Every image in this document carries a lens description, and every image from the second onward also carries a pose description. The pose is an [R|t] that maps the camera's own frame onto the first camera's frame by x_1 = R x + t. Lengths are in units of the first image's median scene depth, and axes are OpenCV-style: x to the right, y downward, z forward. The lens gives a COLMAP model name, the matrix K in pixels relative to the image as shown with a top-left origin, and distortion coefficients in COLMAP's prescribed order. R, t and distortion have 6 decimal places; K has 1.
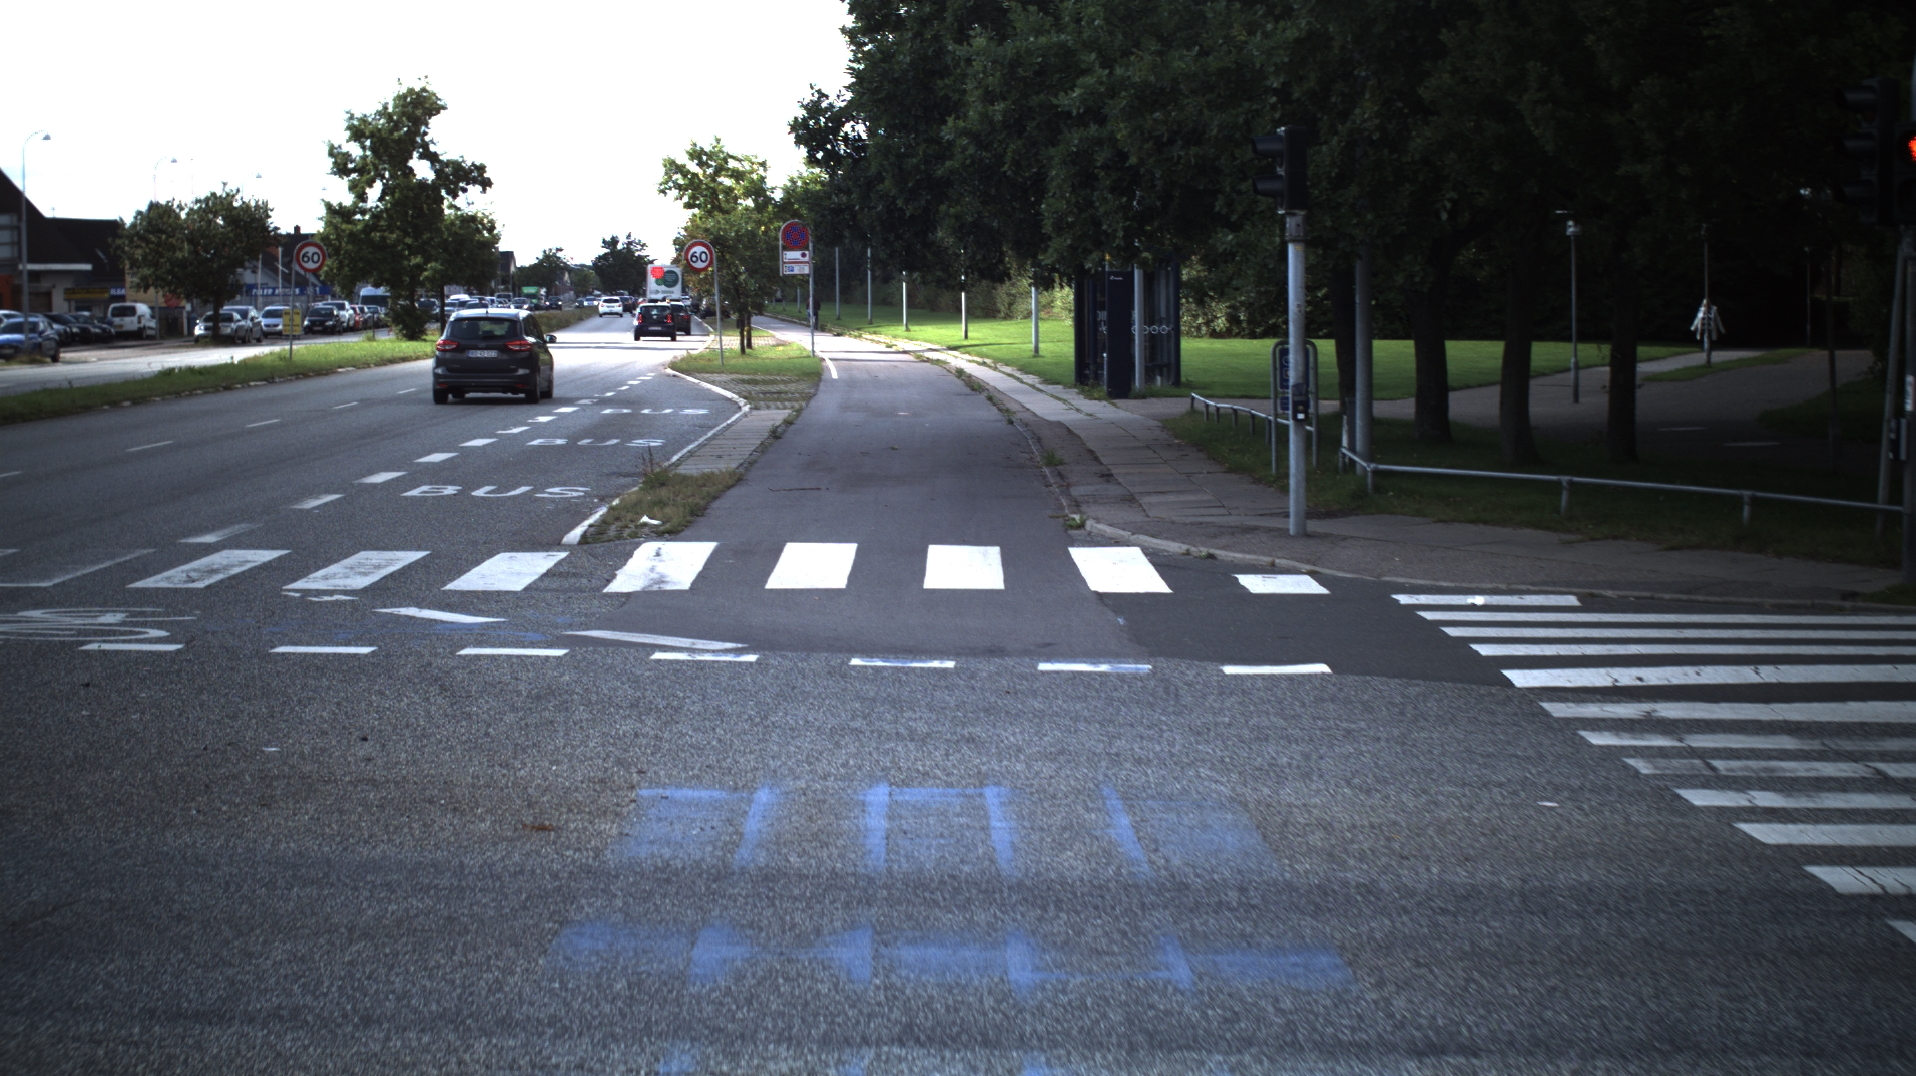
lens RADIAL K [[3364.8, 0, 958.0], [0, 3364.8, 538.0], [0, 0, 1]] dist [-0.258568, 0.275433]
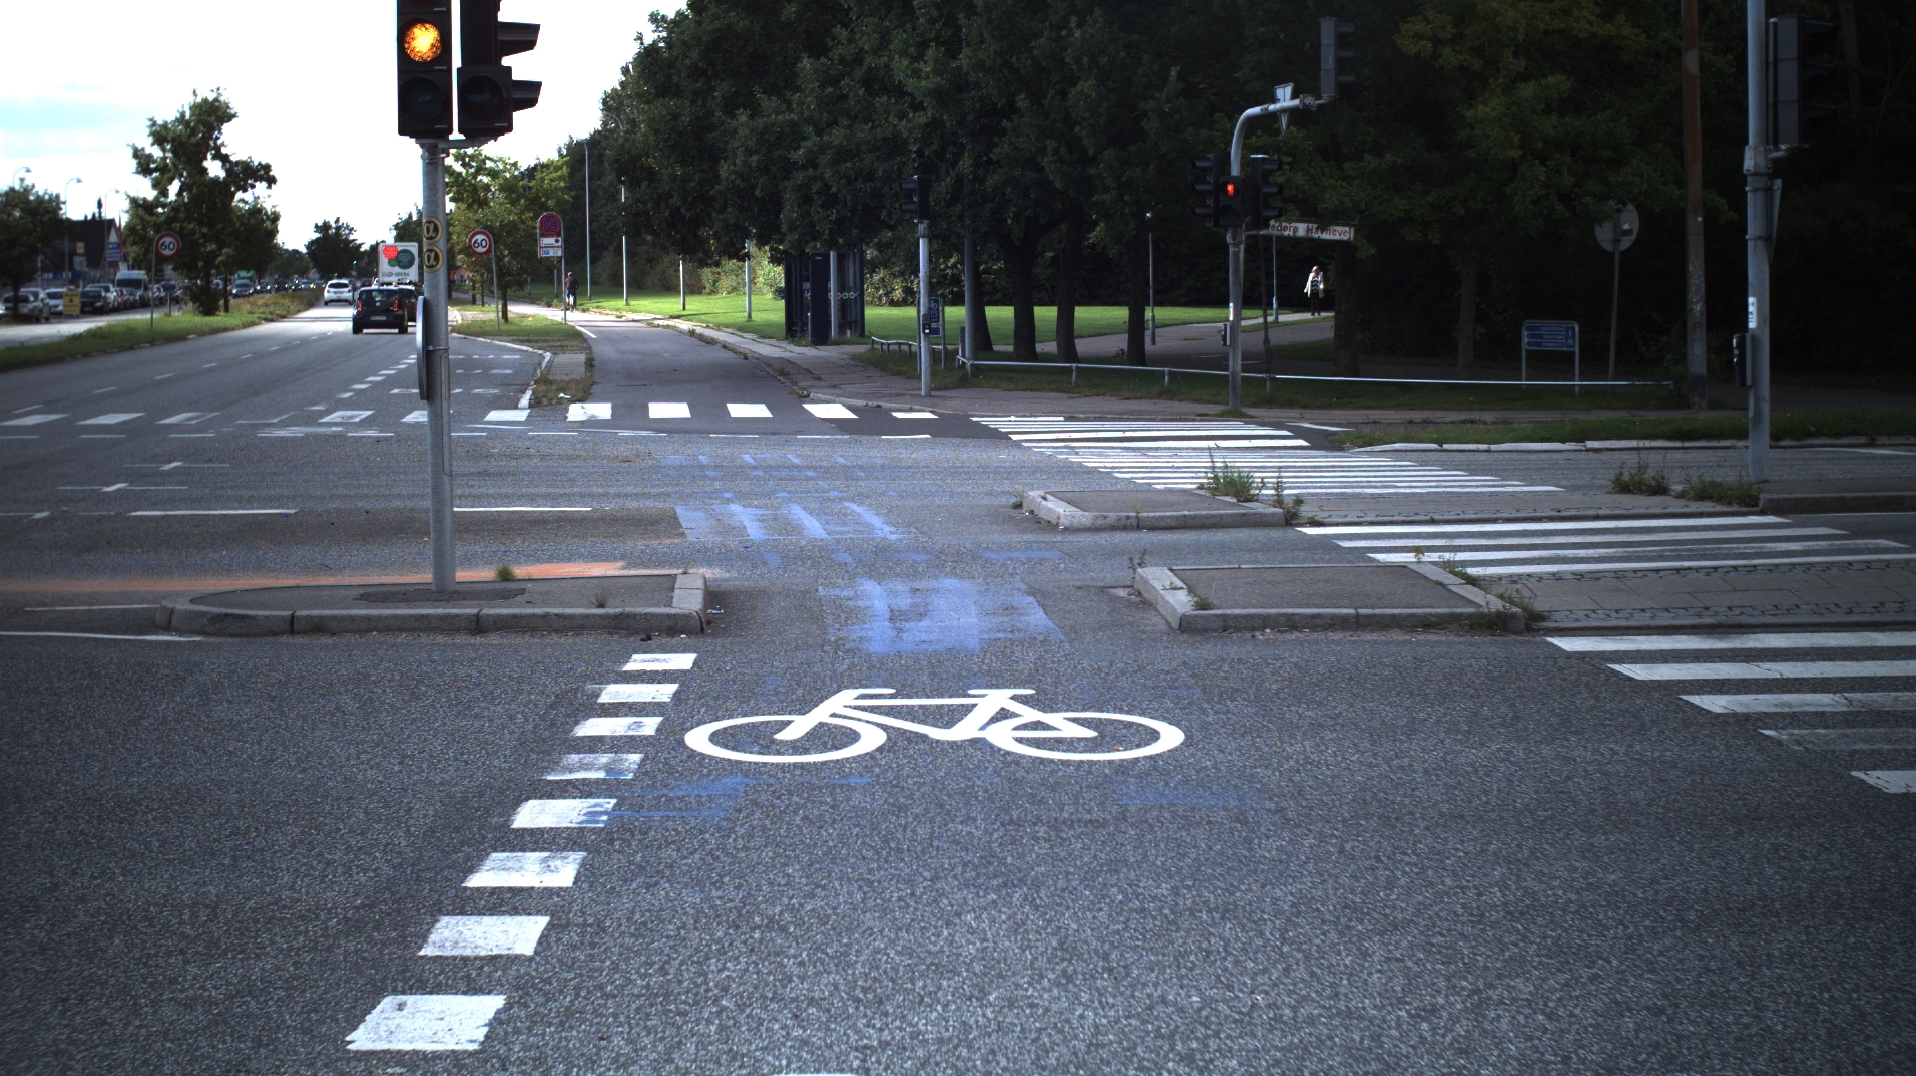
lens RADIAL K [[3364.8, 0, 958.0], [0, 3364.8, 538.0], [0, 0, 1]] dist [-0.258568, 0.275433]
pose [[0.995672, -0.011967, 0.092162, -0.032134], [0.011410, 0.999913, 0.006567, 0.039594], [-0.092233, -0.005487, 0.995722, -0.512640]]
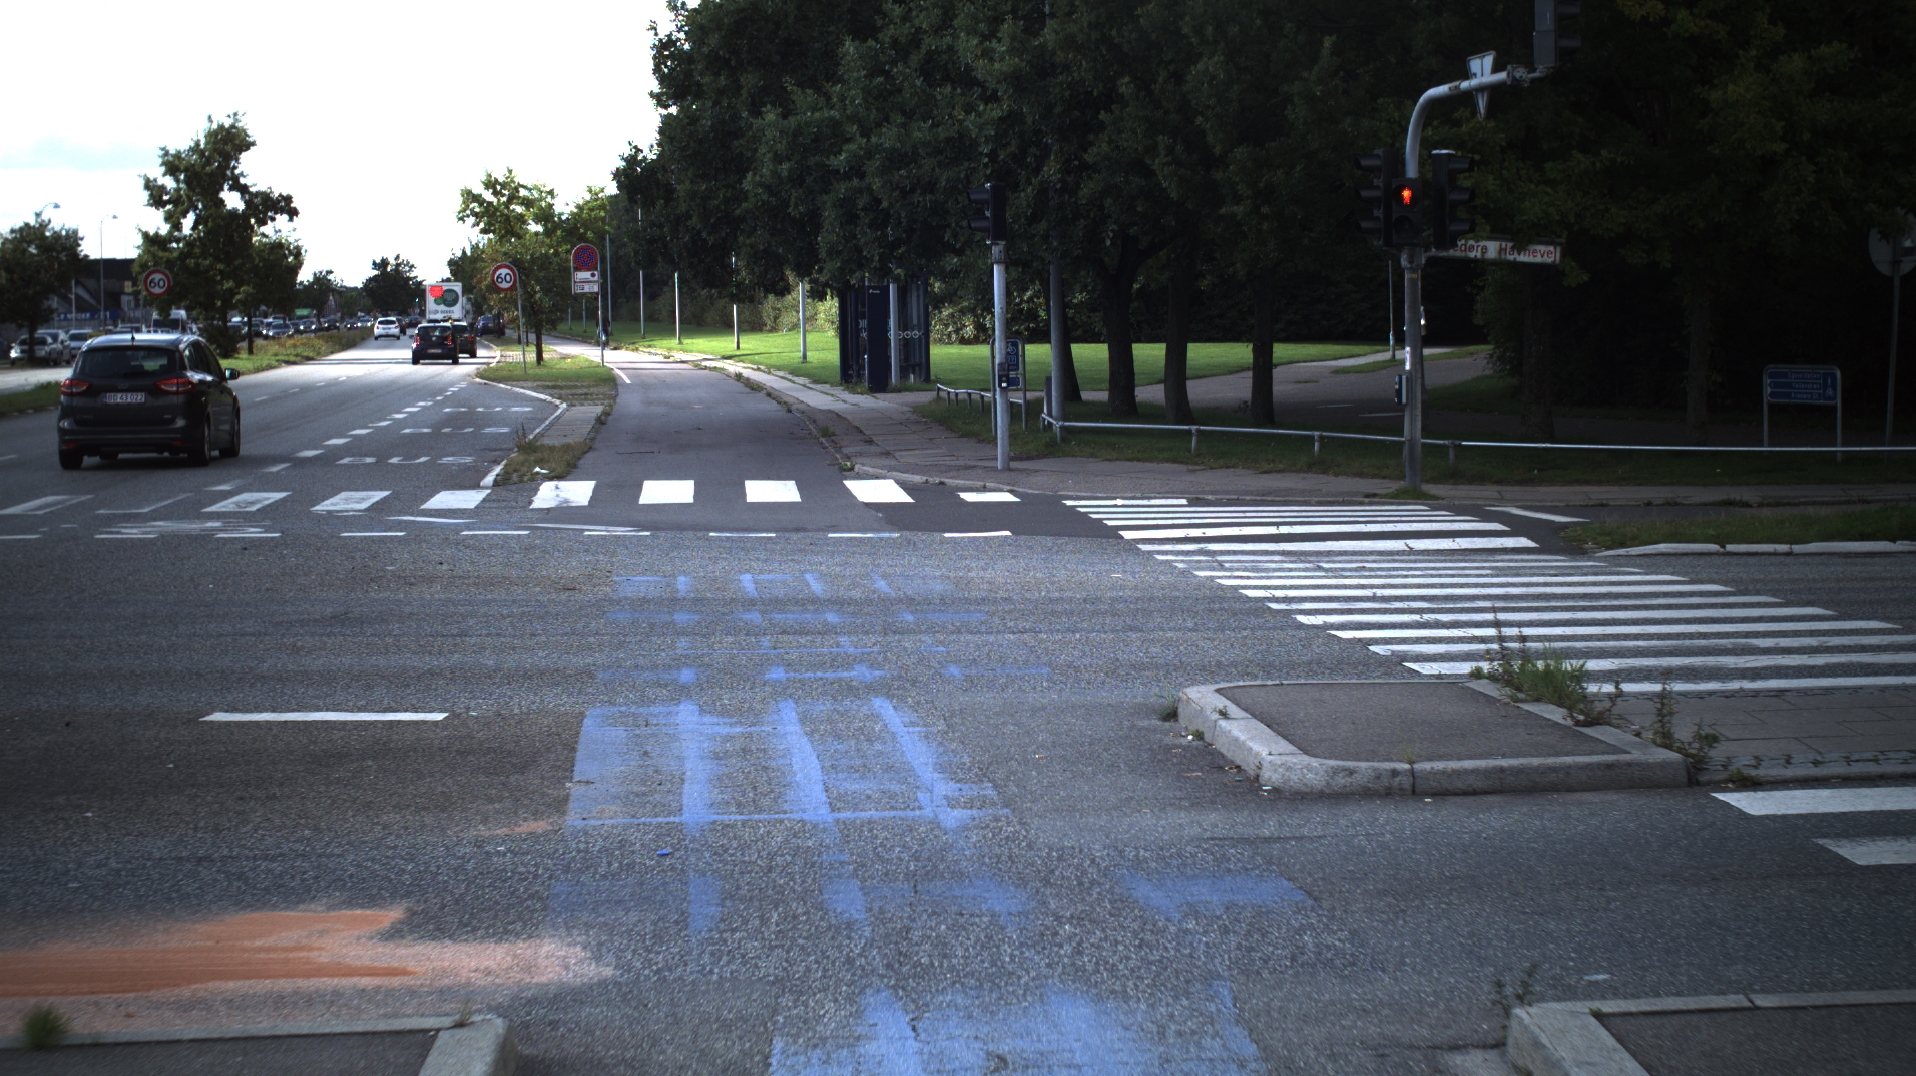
lens RADIAL K [[3364.8, 0, 958.0], [0, 3364.8, 538.0], [0, 0, 1]] dist [-0.258568, 0.275433]
pose [[0.997365, -0.017212, 0.070474, -0.011825], [0.017520, 0.999839, -0.003750, 0.020317], [-0.070398, 0.004975, 0.997507, -0.257332]]
